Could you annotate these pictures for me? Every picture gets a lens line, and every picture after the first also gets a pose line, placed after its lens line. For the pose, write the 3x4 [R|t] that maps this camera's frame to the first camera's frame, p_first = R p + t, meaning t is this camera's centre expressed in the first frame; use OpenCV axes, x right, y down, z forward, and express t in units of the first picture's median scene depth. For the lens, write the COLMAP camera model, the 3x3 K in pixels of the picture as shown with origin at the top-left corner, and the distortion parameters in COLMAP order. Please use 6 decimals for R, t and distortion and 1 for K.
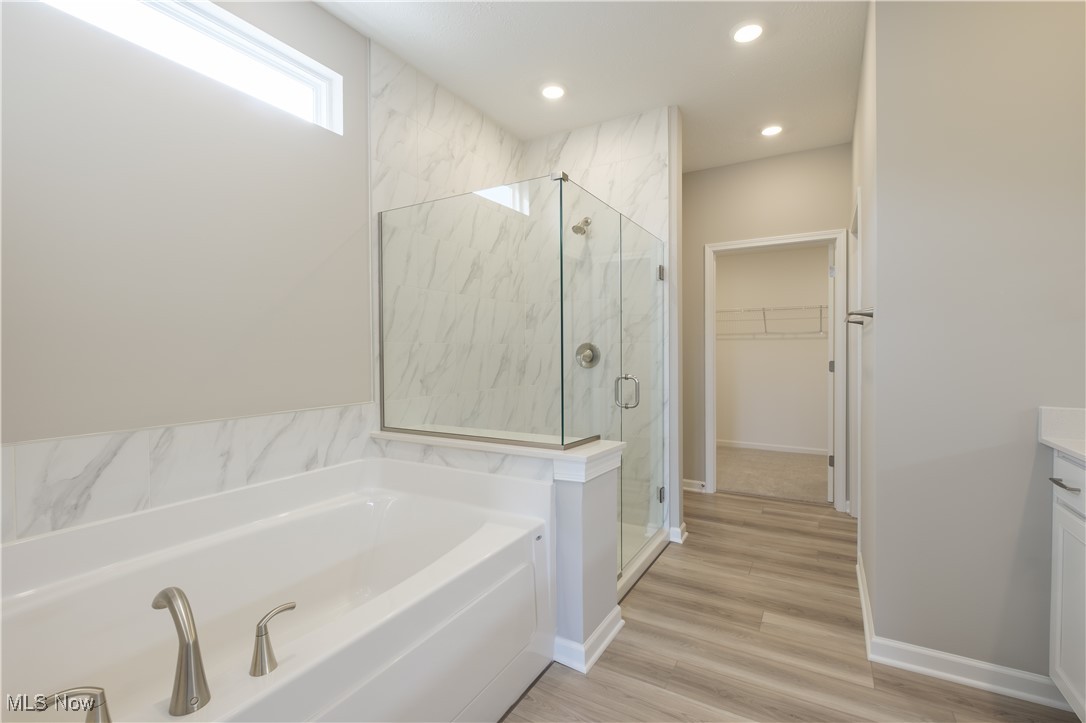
lens RADIAL K [[483.8, 0, 544.9], [0, 483.8, 359.1], [0, 0, 1]] dist [0.002112, -0.001278]
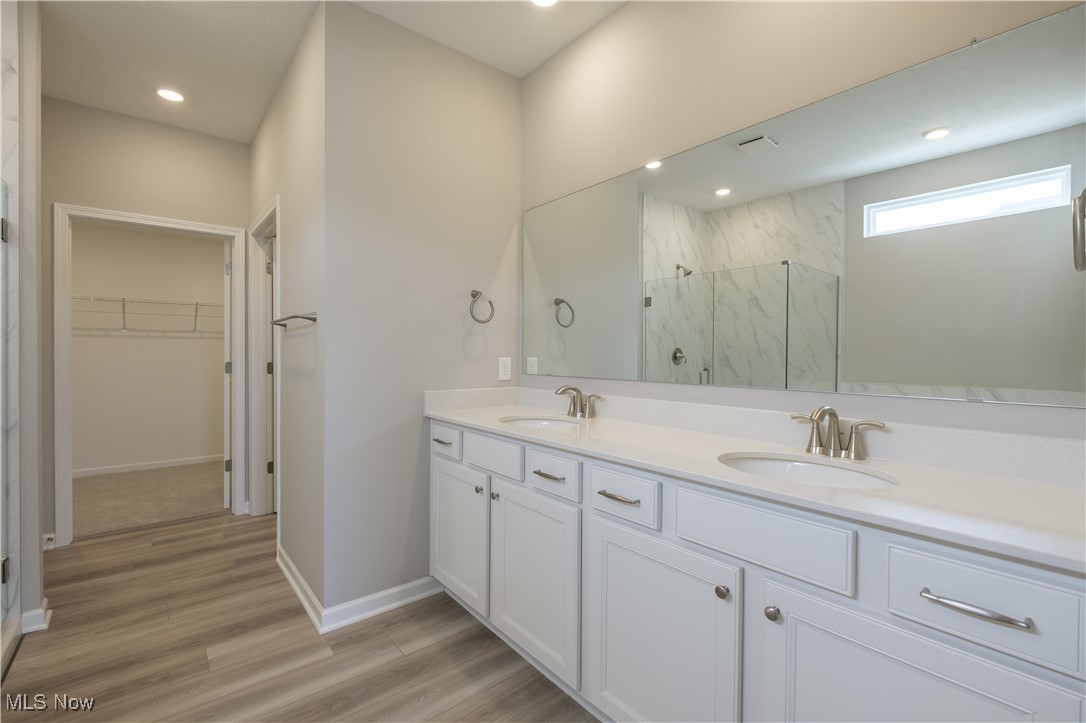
lens RADIAL K [[483.8, 0, 543.4], [0, 483.8, 358.0], [0, 0, 1]] dist [0.002112, -0.001278]
pose [[0.353414, -0.004282, 0.935457, -0.111642], [0.008768, 0.999961, 0.001265, -0.000189], [-0.935426, 0.007756, 0.353438, 0.086746]]
